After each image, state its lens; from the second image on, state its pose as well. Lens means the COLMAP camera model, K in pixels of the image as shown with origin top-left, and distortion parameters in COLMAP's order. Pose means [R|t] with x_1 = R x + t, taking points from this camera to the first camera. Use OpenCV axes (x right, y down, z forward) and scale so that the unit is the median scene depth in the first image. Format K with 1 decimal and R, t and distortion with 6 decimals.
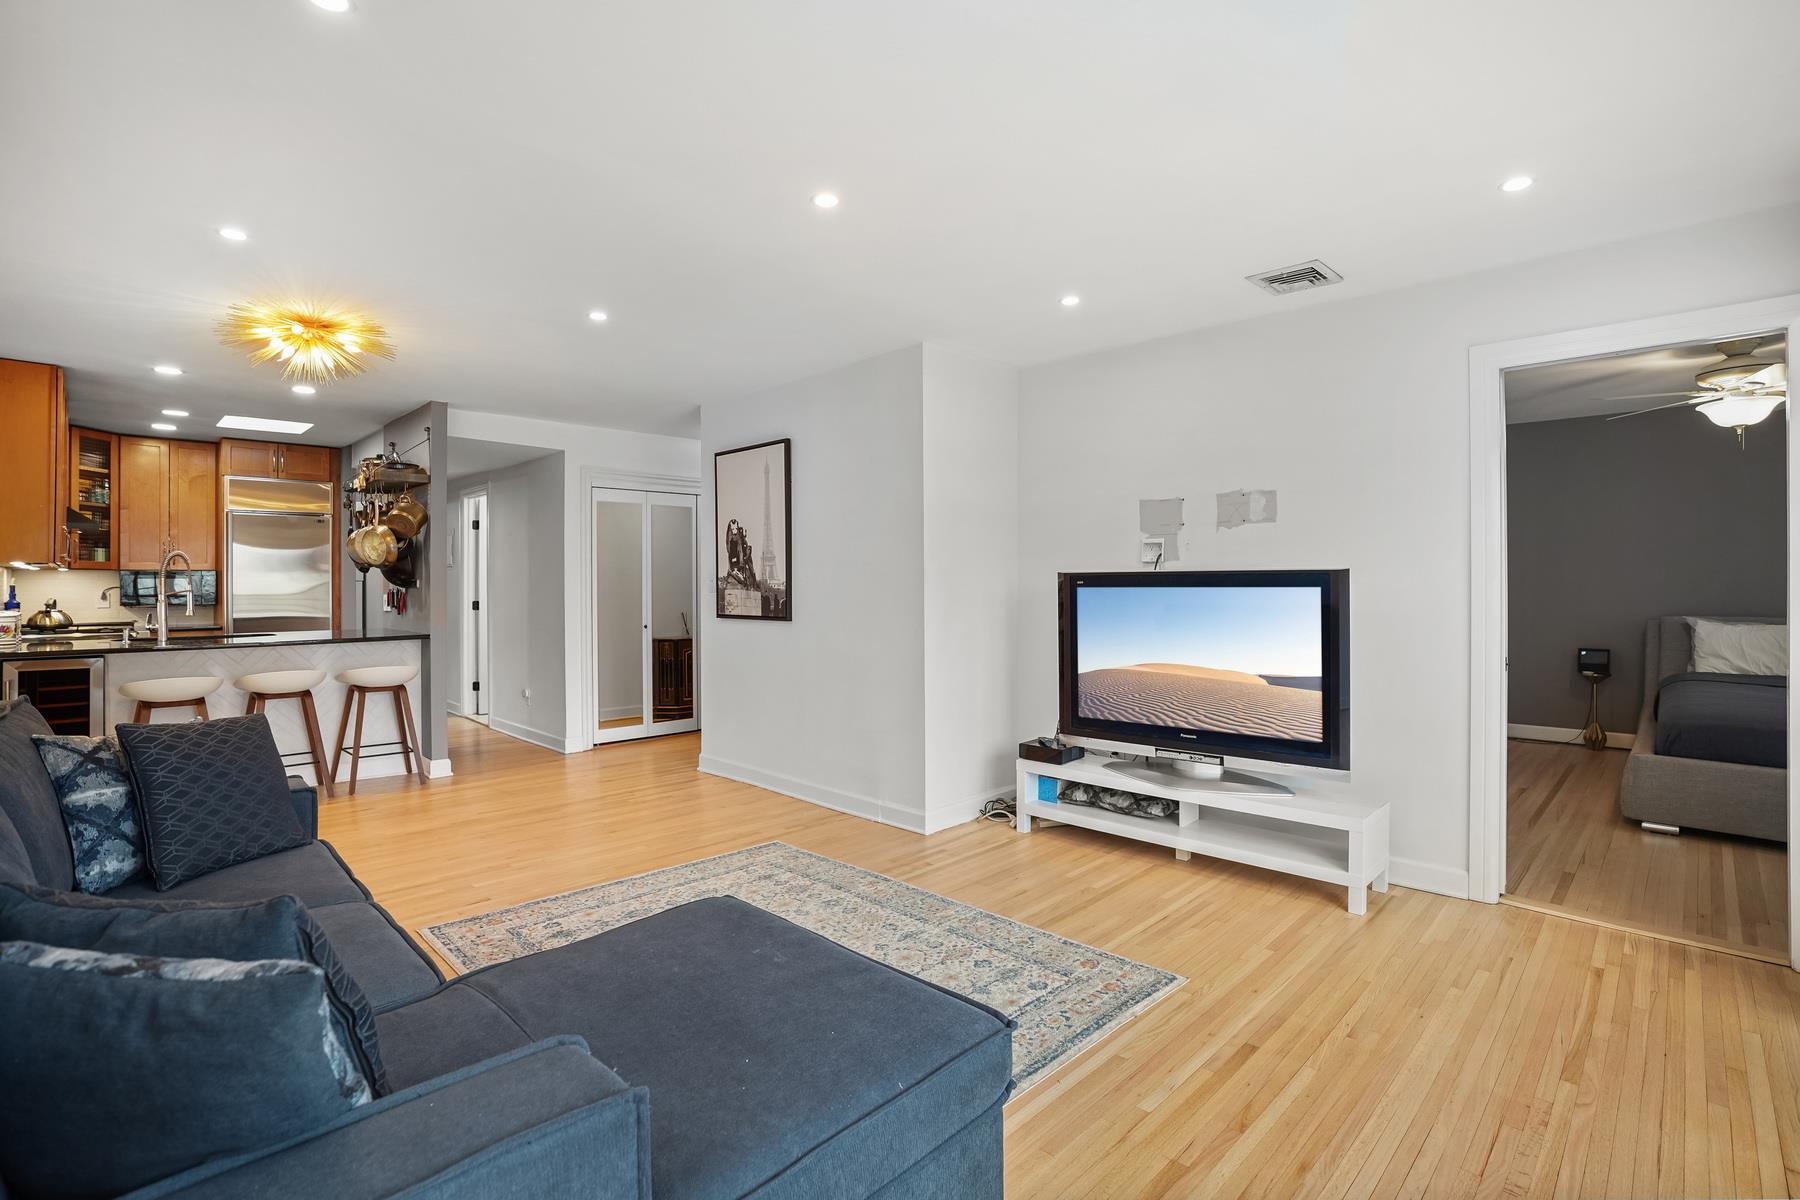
lens RADIAL K [[853.5, 0, 881.6], [0, 853.5, 584.1], [0, 0, 1]] dist [-0.028667, 0.010050]
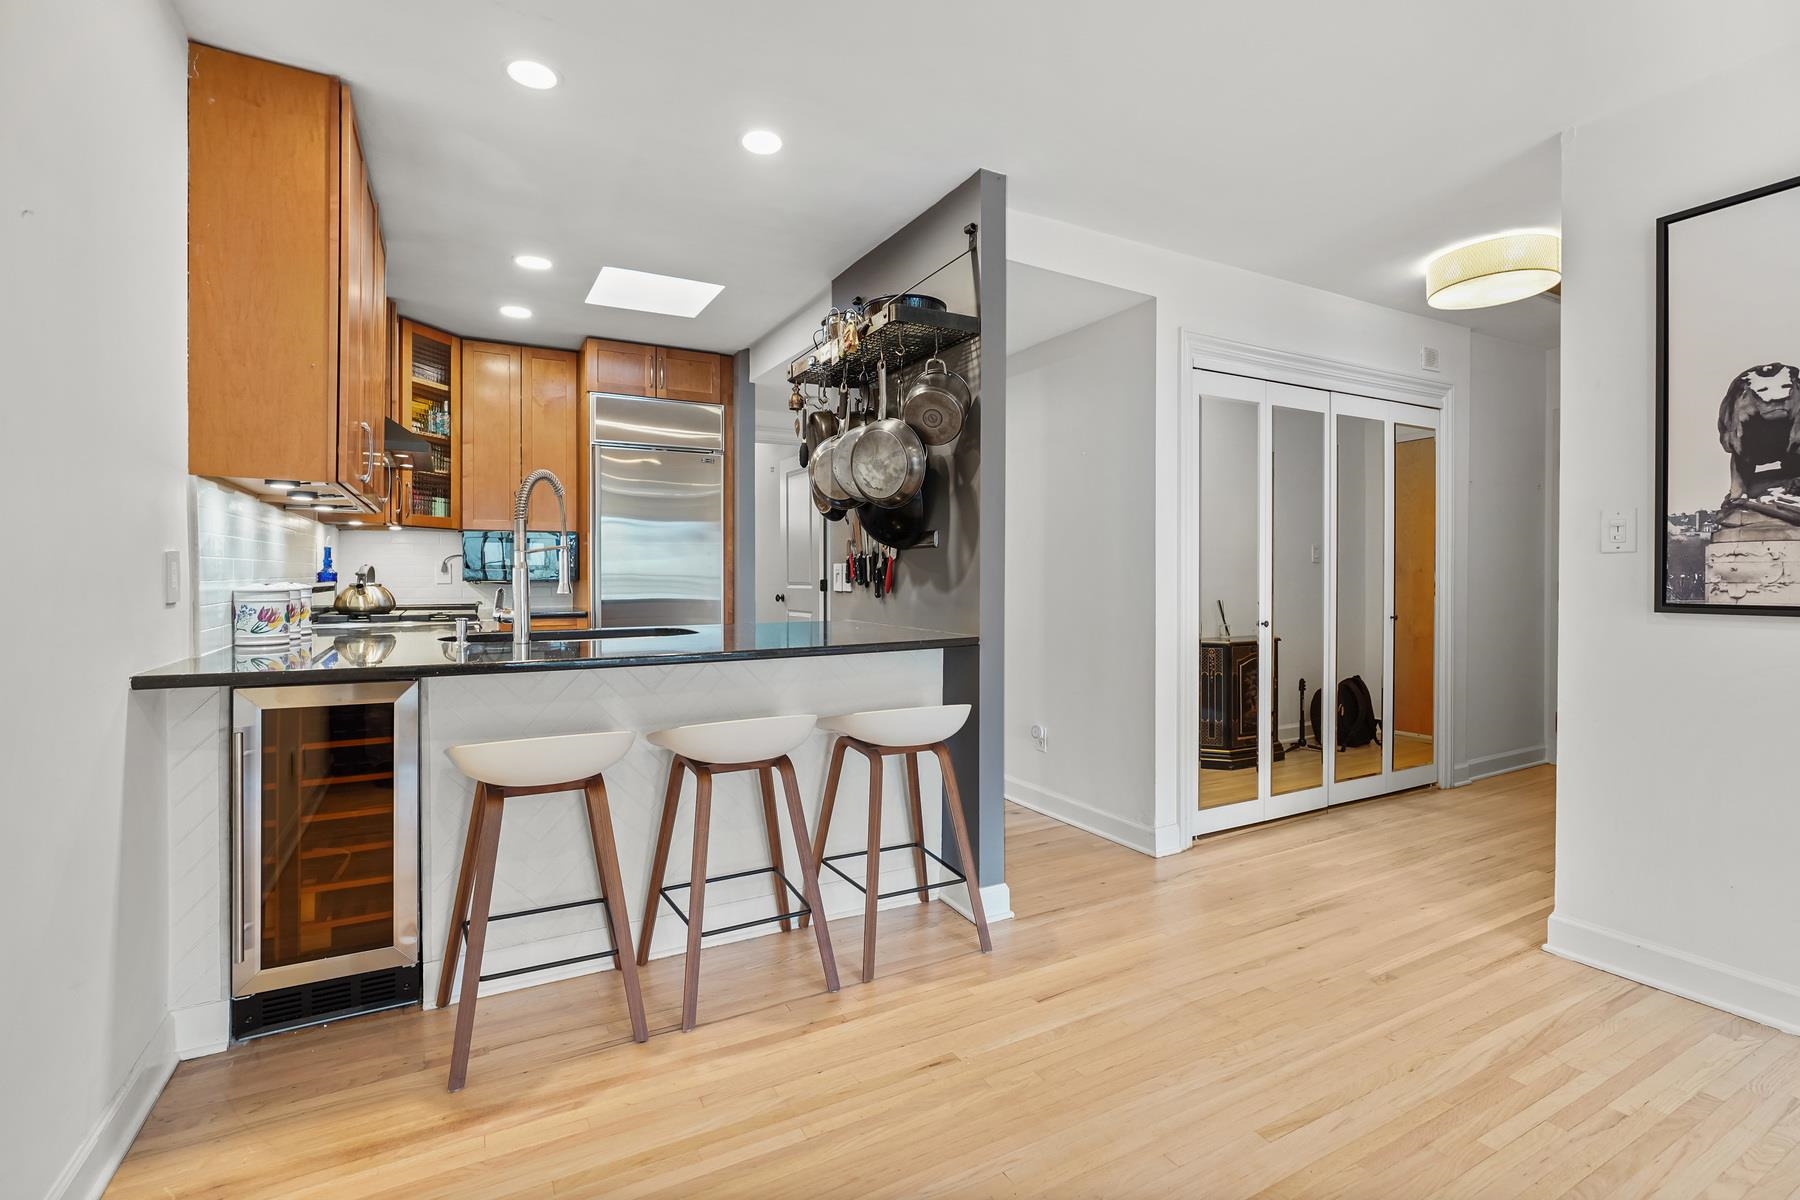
lens RADIAL K [[853.5, 0, 896.6], [0, 853.5, 583.9], [0, 0, 1]] dist [-0.028667, 0.010050]
pose [[0.962490, 0.006941, -0.271227, -0.448825], [-0.003431, 0.999904, 0.013415, 0.021632], [0.271294, -0.011981, 0.962422, 0.510207]]
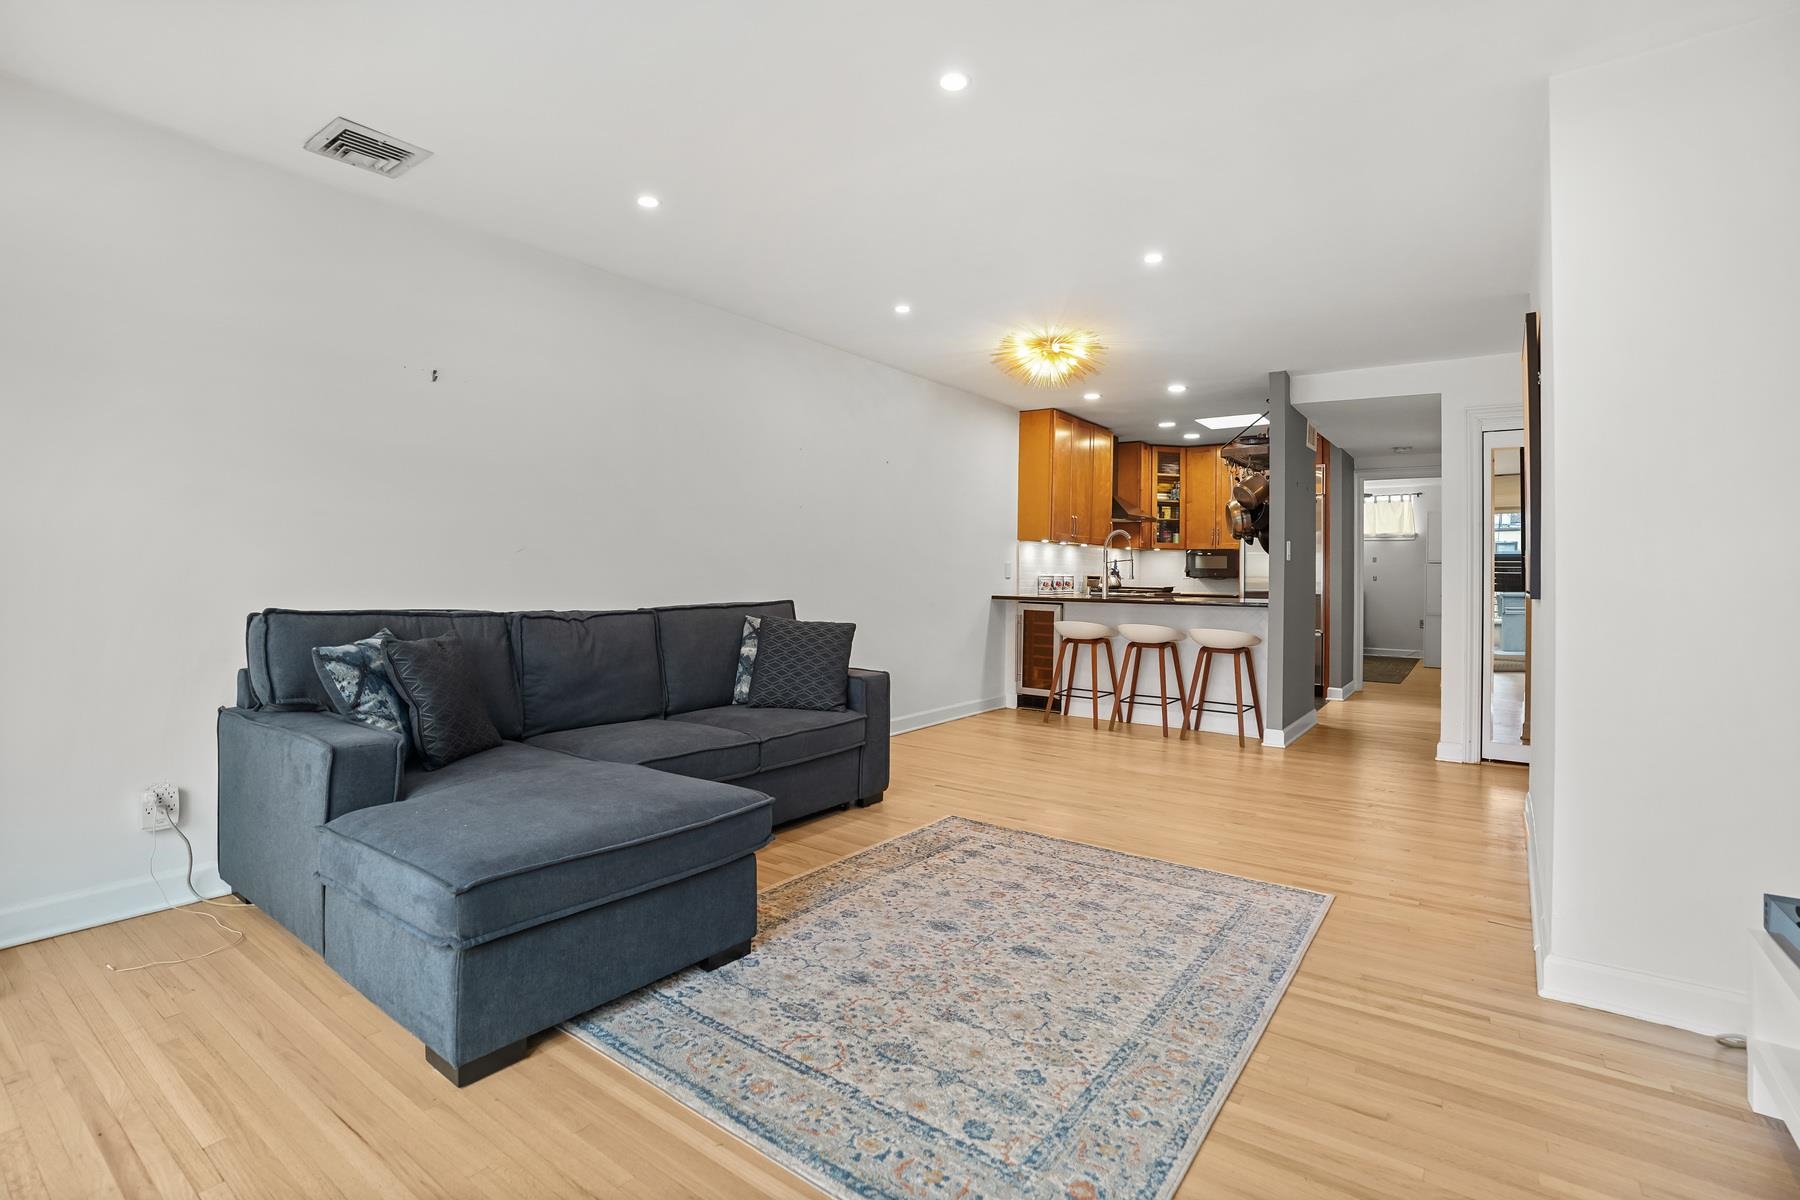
lens RADIAL K [[853.5, 0, 921.9], [0, 853.5, 546.4], [0, 0, 1]] dist [-0.028667, 0.010050]
pose [[0.190021, -0.024655, -0.981470, 0.386709], [-0.016372, 0.999466, -0.028277, 0.027891], [0.981644, 0.021442, 0.189516, 0.399666]]
